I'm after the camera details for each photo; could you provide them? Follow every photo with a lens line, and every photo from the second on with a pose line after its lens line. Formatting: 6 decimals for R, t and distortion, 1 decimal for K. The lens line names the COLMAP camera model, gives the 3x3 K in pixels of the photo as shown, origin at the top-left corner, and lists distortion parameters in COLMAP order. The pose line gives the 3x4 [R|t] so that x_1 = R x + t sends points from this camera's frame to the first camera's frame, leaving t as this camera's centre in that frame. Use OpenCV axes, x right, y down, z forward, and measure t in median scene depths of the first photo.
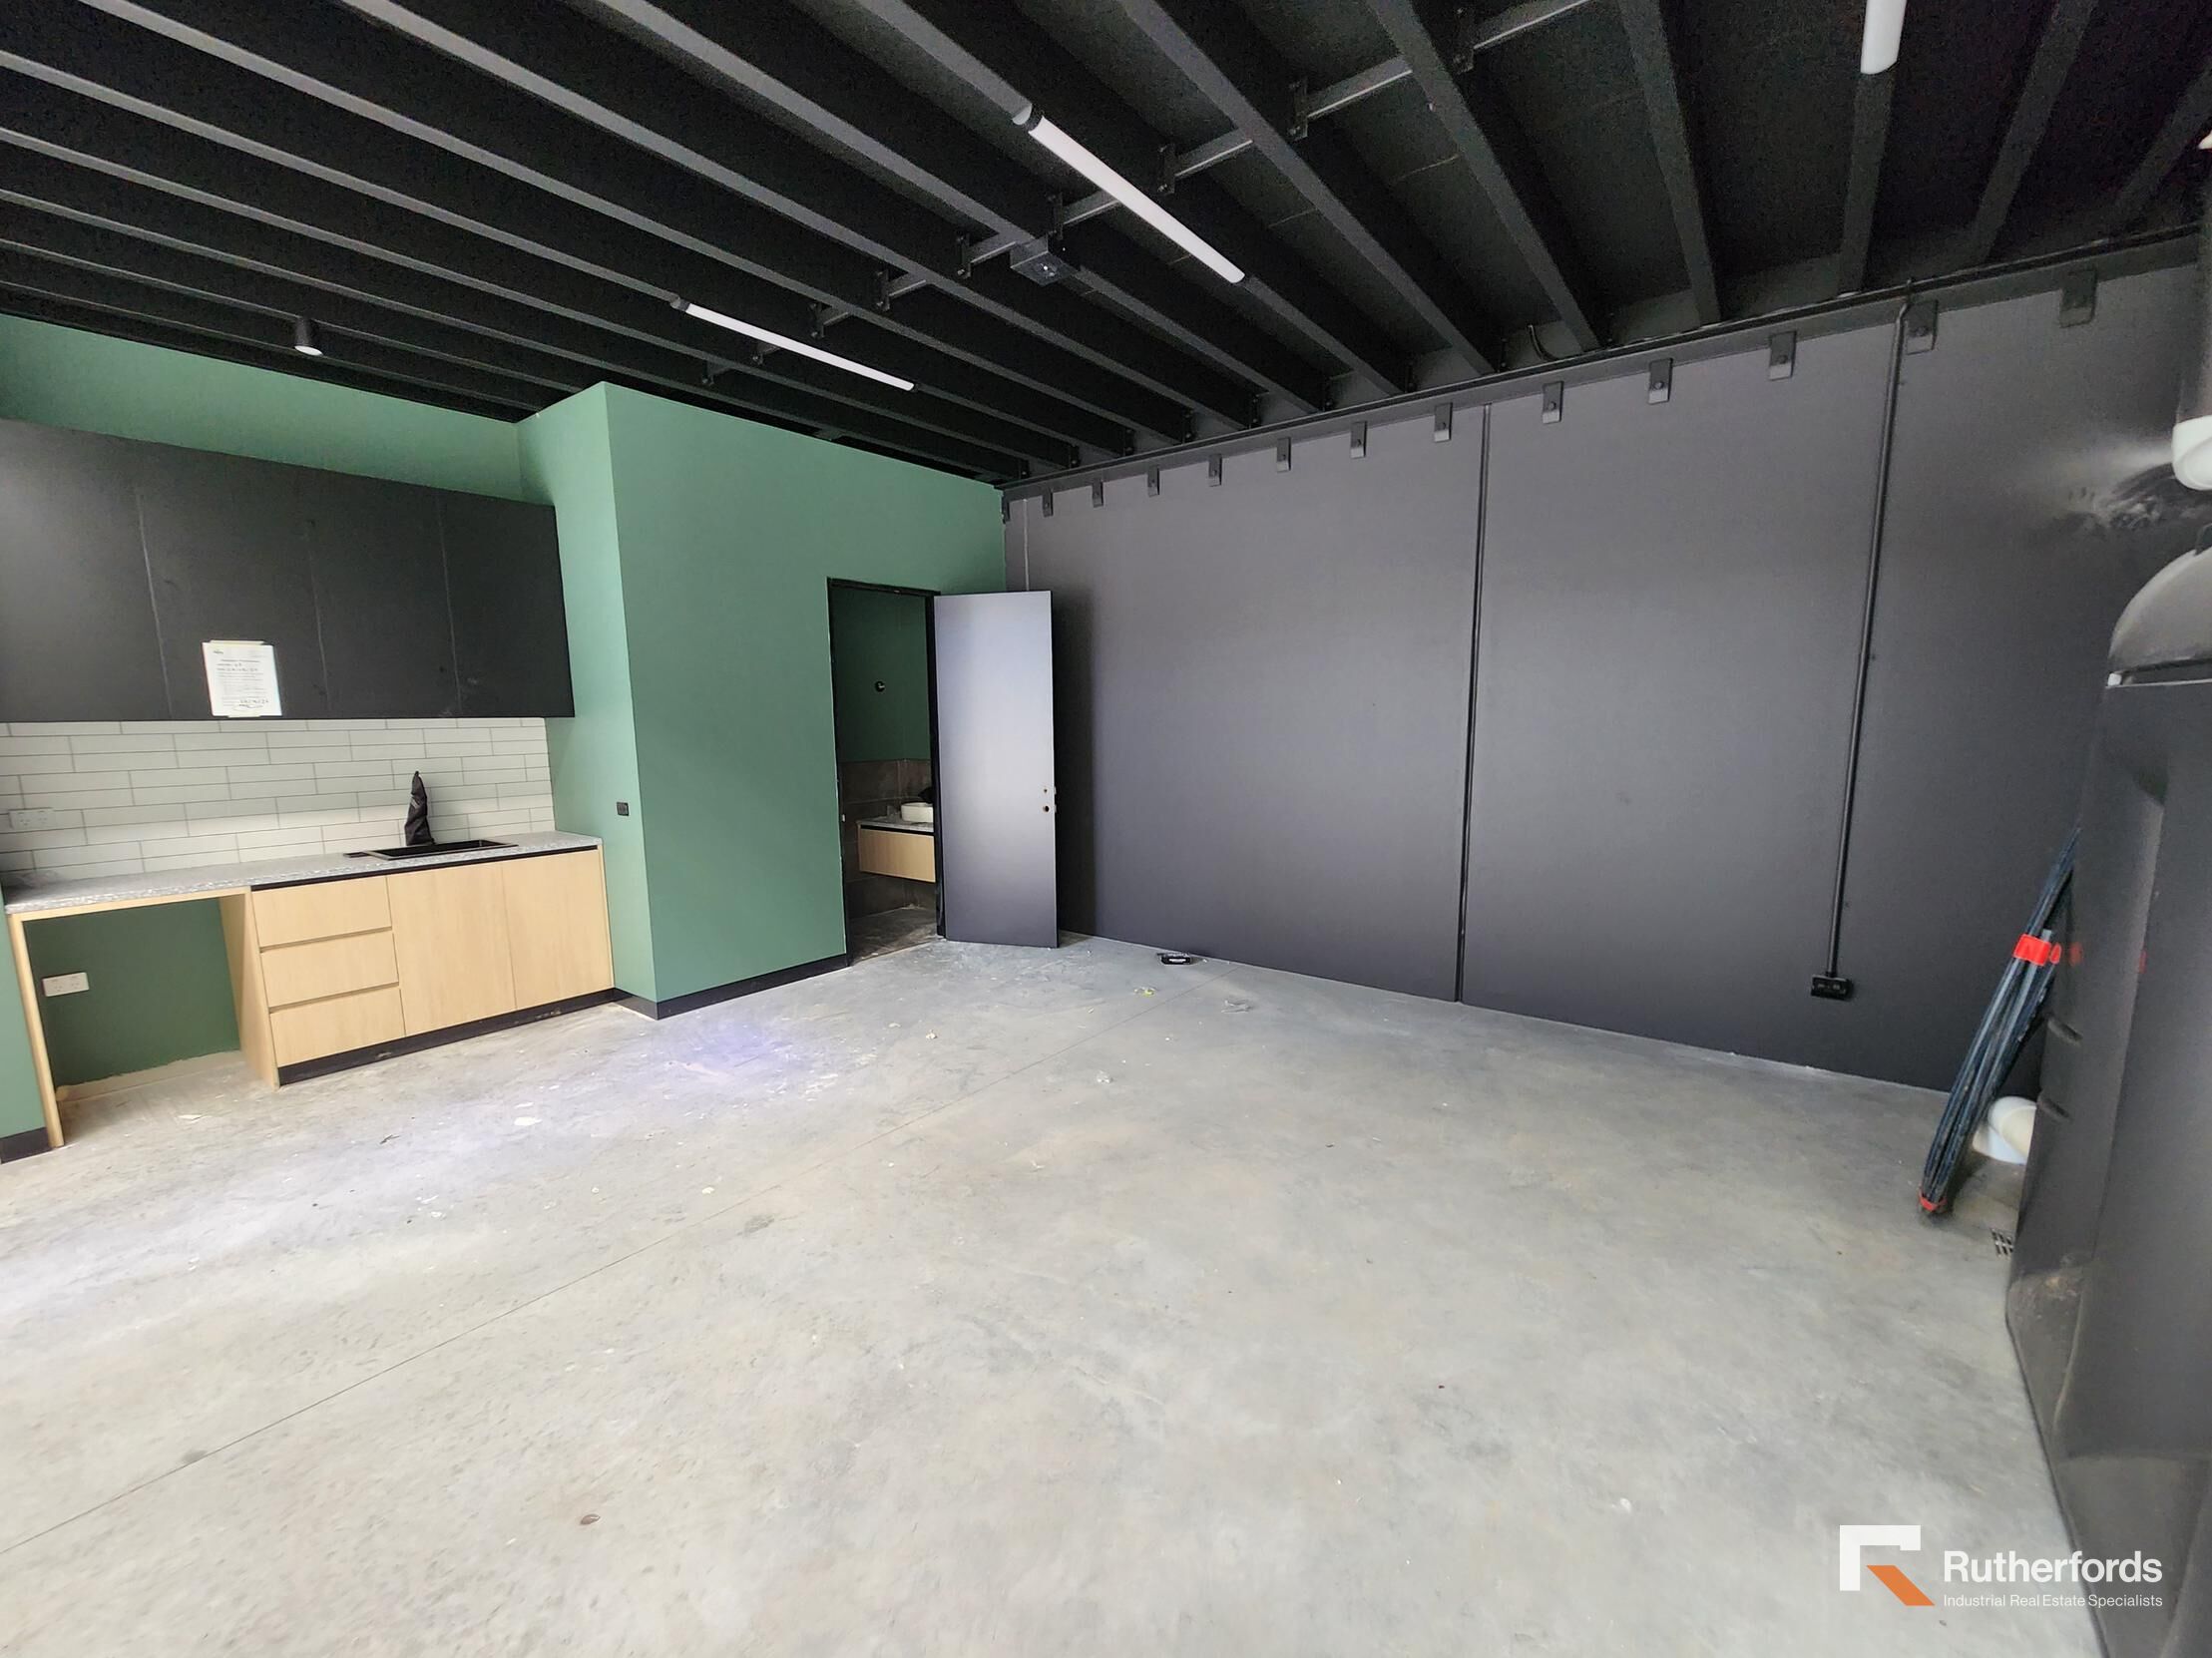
lens RADIAL K [[902.2, 0, 1117.7], [0, 902.2, 833.1], [0, 0, 1]] dist [0.000667, -0.000713]
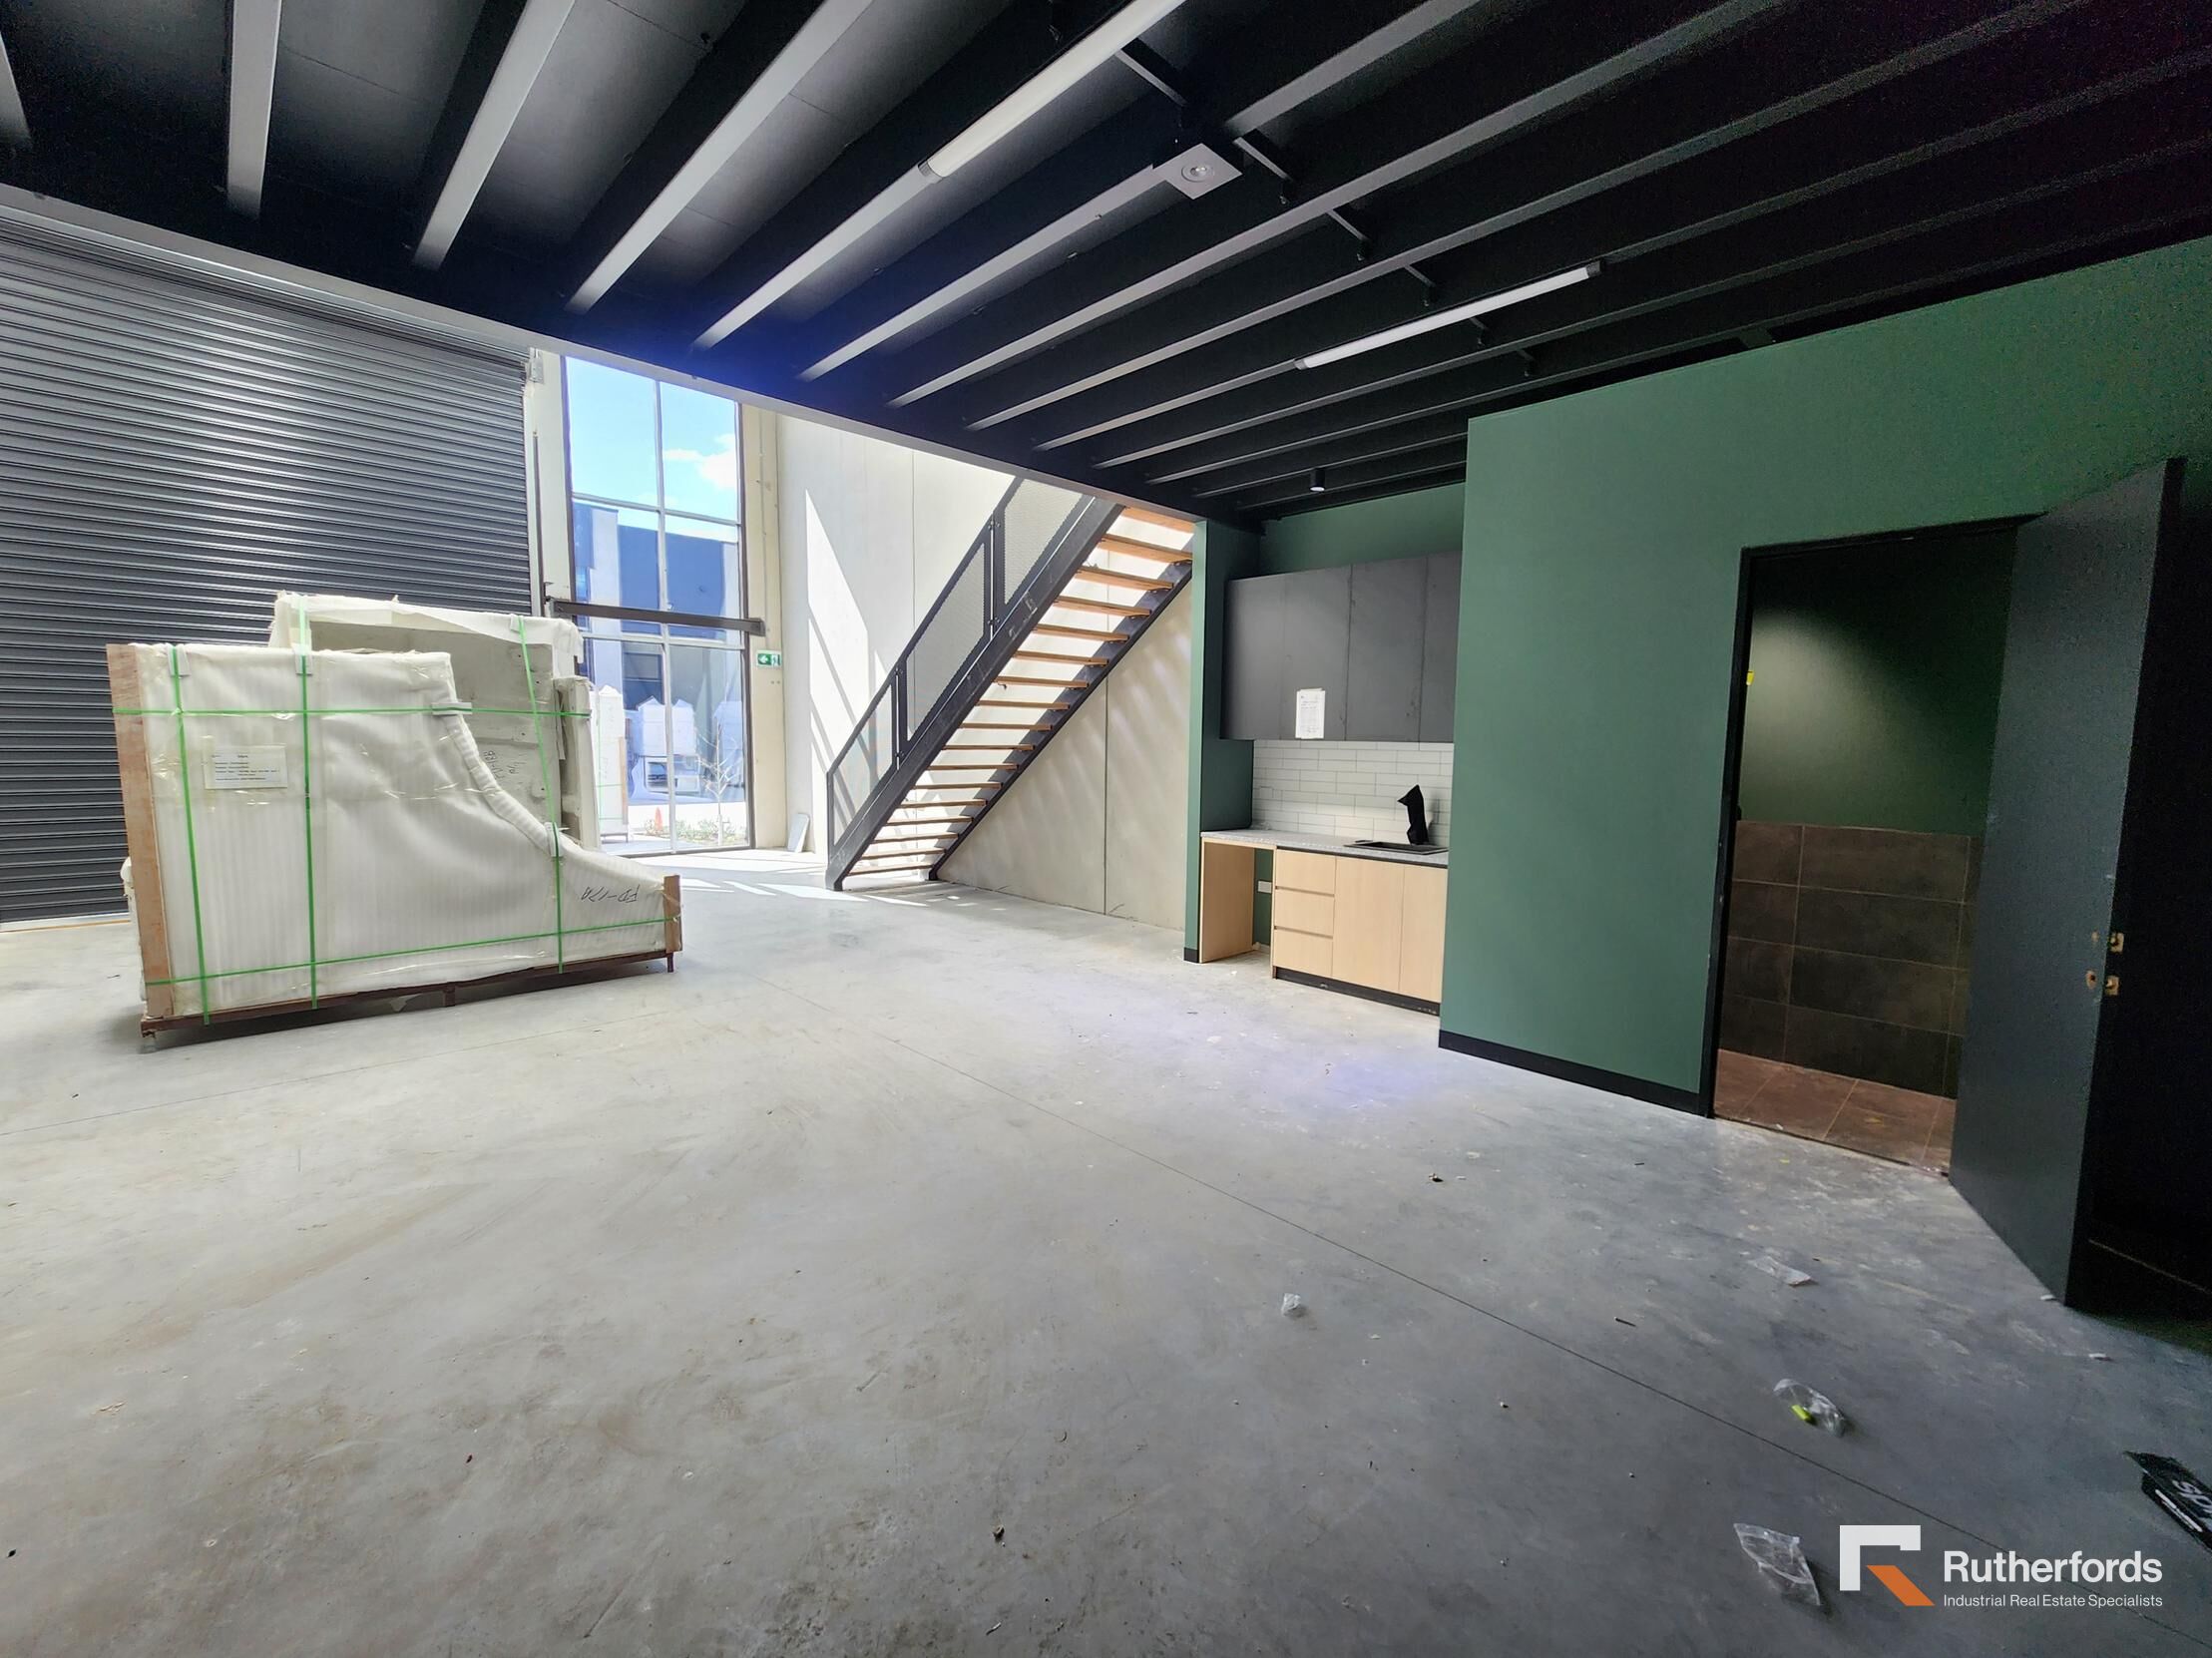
lens RADIAL K [[902.2, 0, 1119.1], [0, 902.2, 830.5], [0, 0, 1]] dist [0.000667, -0.000713]
pose [[-0.139446, 0.110497, -0.984045, 0.547008], [-0.146658, 0.980491, 0.130880, -0.117529], [0.979309, 0.162569, -0.120520, 0.813418]]
